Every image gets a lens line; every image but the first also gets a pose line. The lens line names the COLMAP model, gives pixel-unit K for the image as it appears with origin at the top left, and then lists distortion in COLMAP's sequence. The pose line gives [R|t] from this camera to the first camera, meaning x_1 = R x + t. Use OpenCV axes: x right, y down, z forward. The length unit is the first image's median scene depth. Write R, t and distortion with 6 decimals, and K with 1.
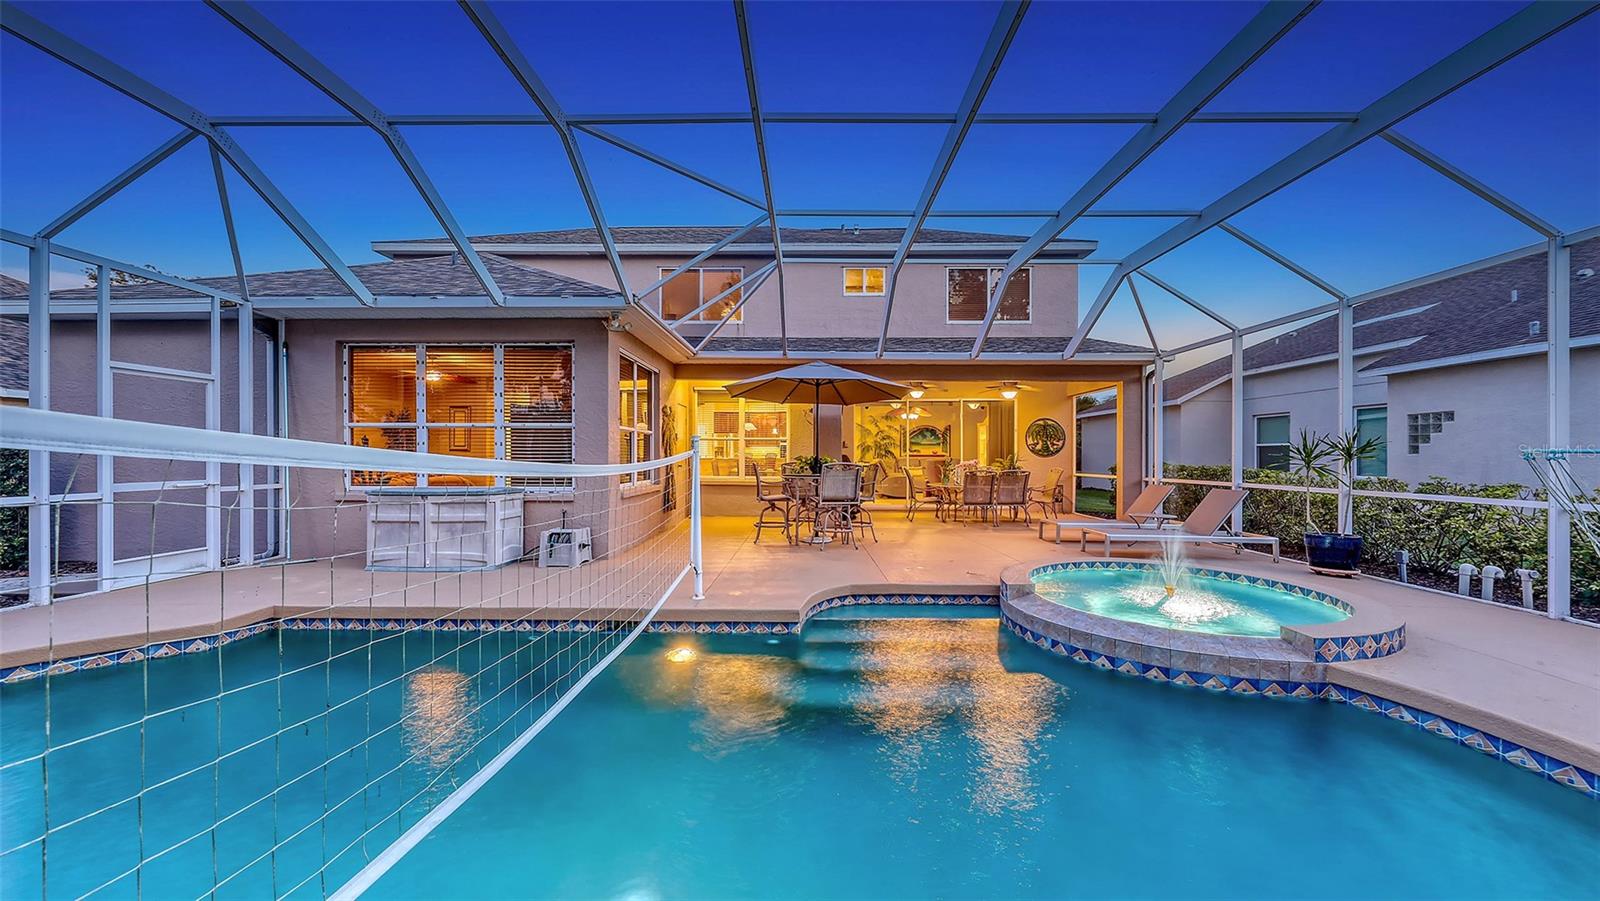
lens RADIAL K [[562.8, 0, 798.6], [0, 562.8, 459.0], [0, 0, 1]] dist [0.000595, -0.000045]
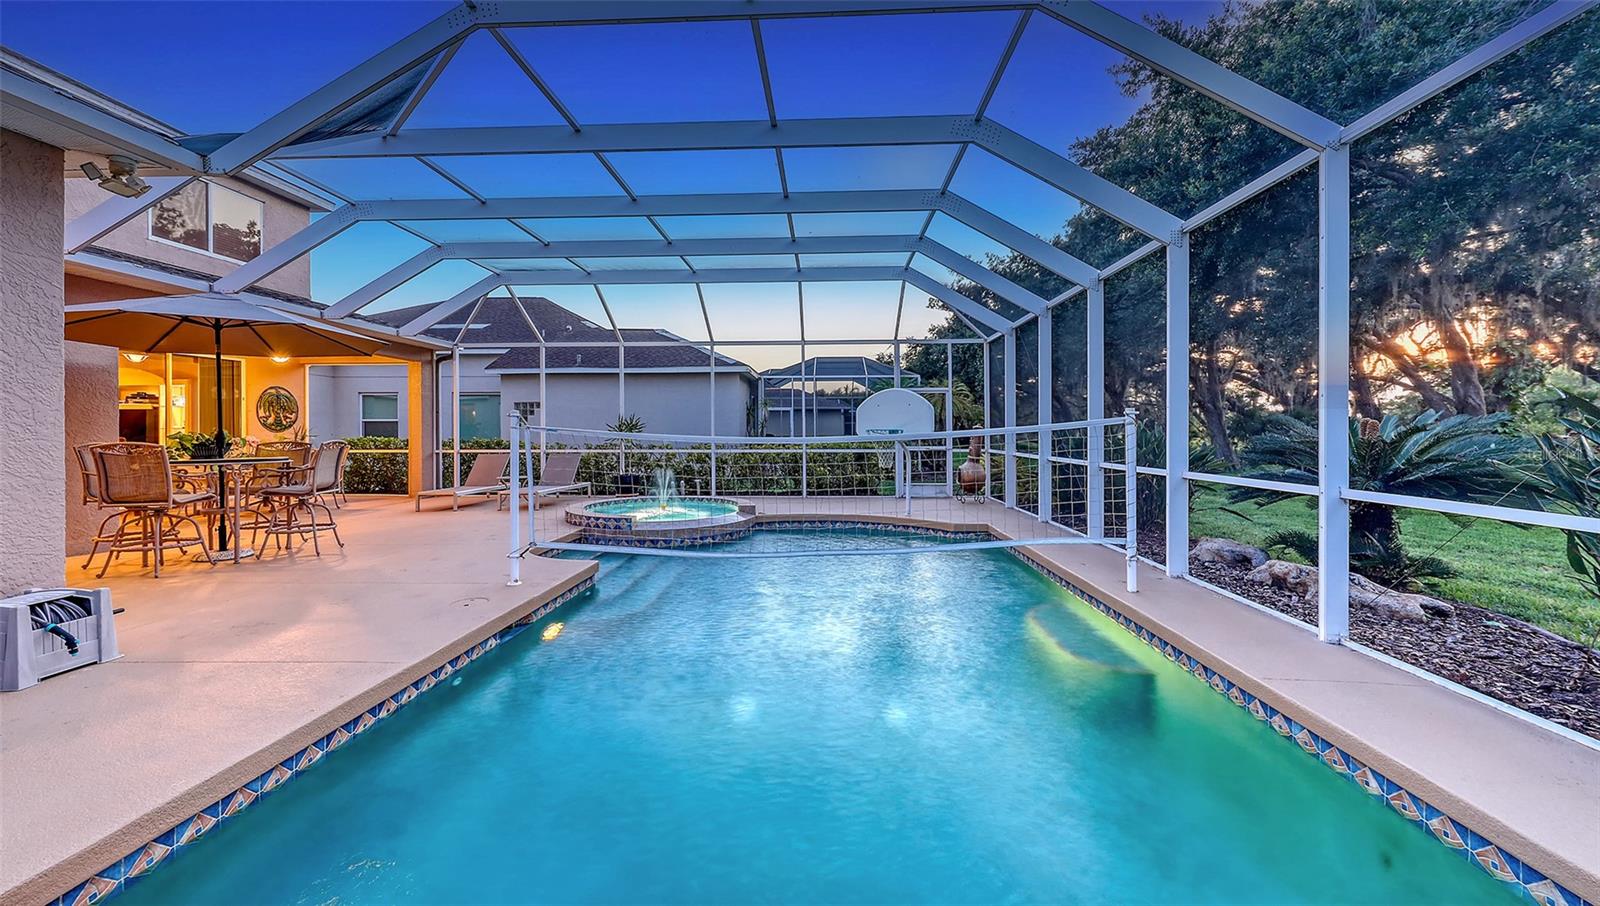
lens RADIAL K [[611.2, 0, 800.7], [0, 611.2, 395.5], [0, 0, 1]] dist [0.000318, 0.003729]
pose [[0.028205, 0.058253, 0.997903, -0.676888], [0.008115, 0.998254, -0.058503, 0.002191], [-0.999569, 0.009748, 0.027683, 0.289472]]
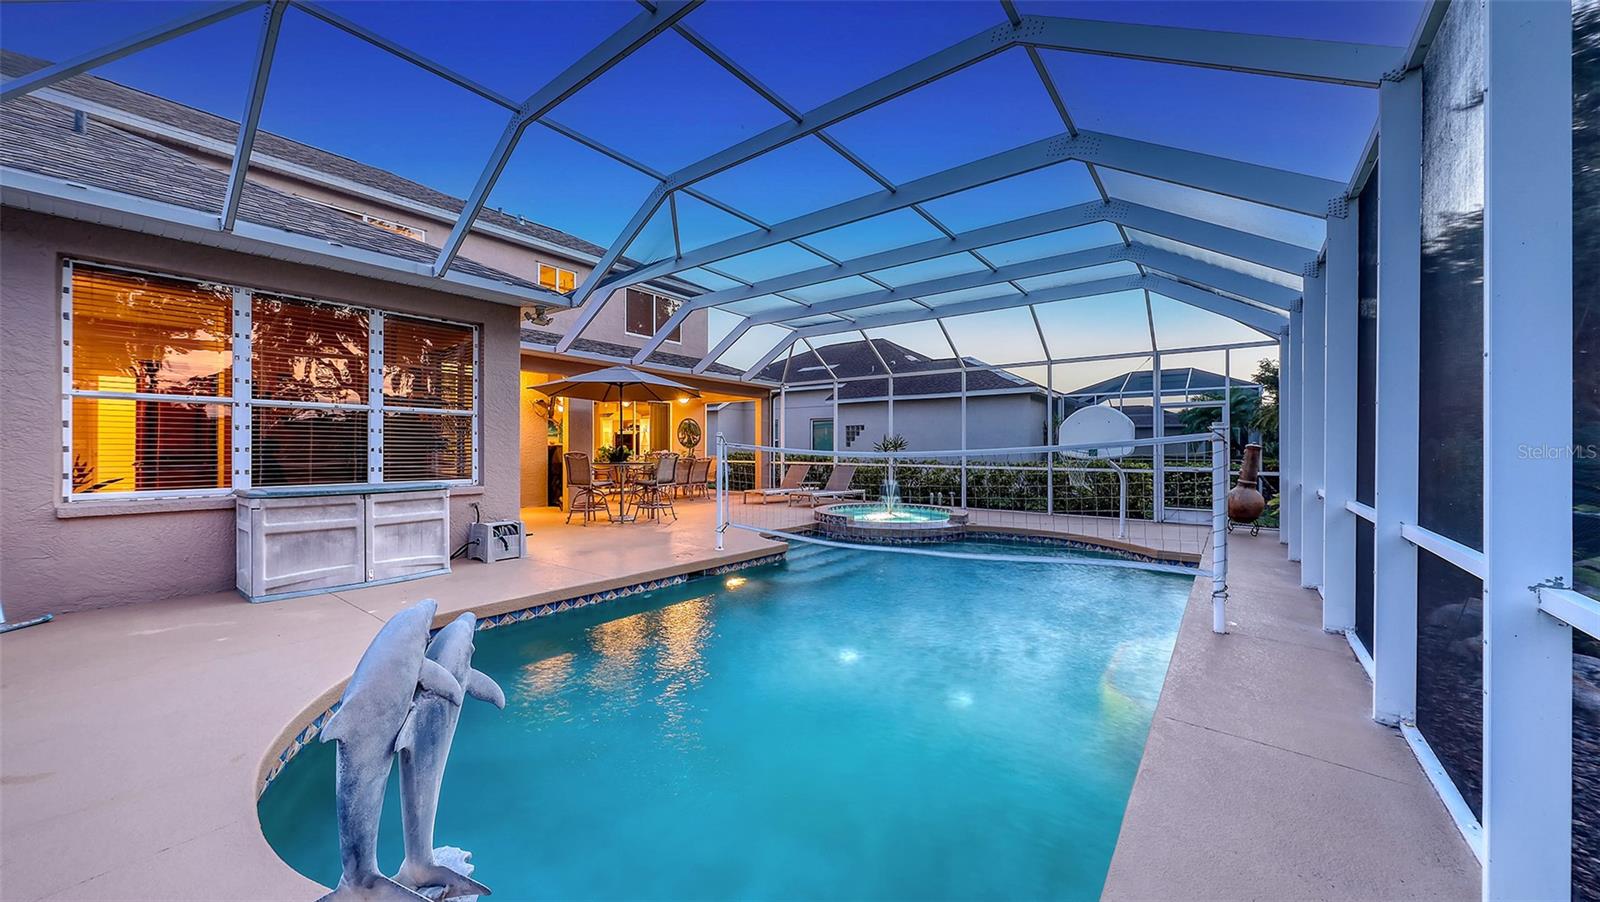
lens RADIAL K [[558.4, 0, 802.6], [0, 558.4, 452.0], [0, 0, 1]] dist [0.001159, -0.000031]
pose [[0.601571, -0.003560, 0.798812, -0.663196], [0.000682, 0.999992, 0.003943, 0.000831], [-0.798819, -0.001827, 0.601568, 0.004954]]
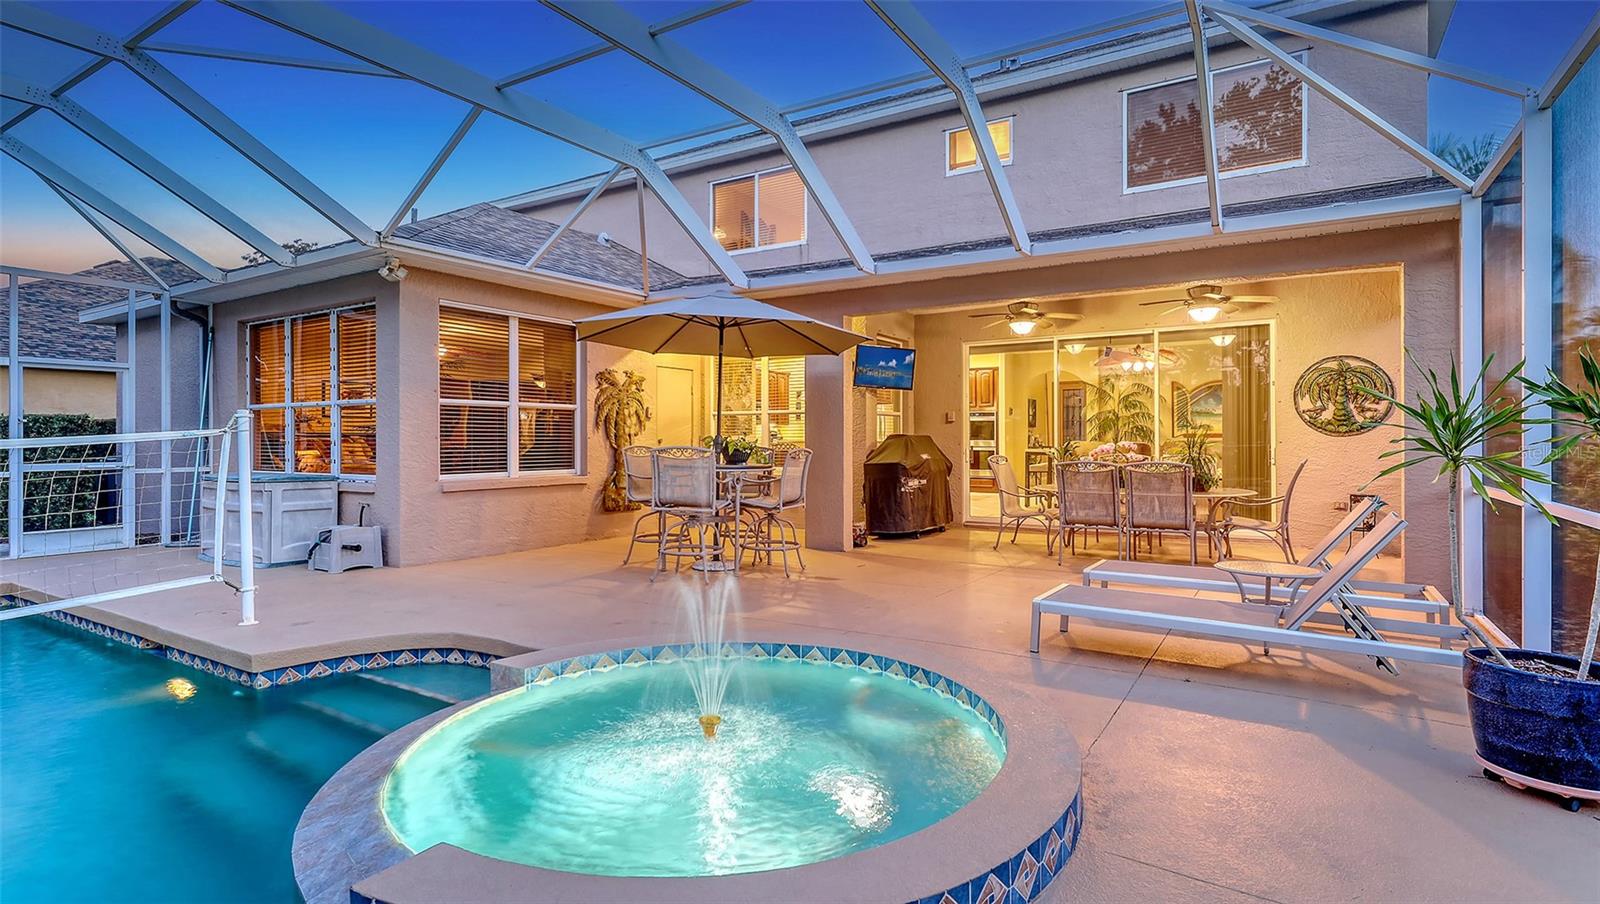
lens RADIAL K [[798.3, 0, 791.8], [0, 798.3, 443.8], [0, 0, 1]] dist [0.010903, 0.000426]
pose [[0.853344, 0.001868, -0.521345, 0.586959], [0.002400, 0.999969, 0.007512, -0.004848], [0.521343, -0.007662, 0.853313, 0.250546]]
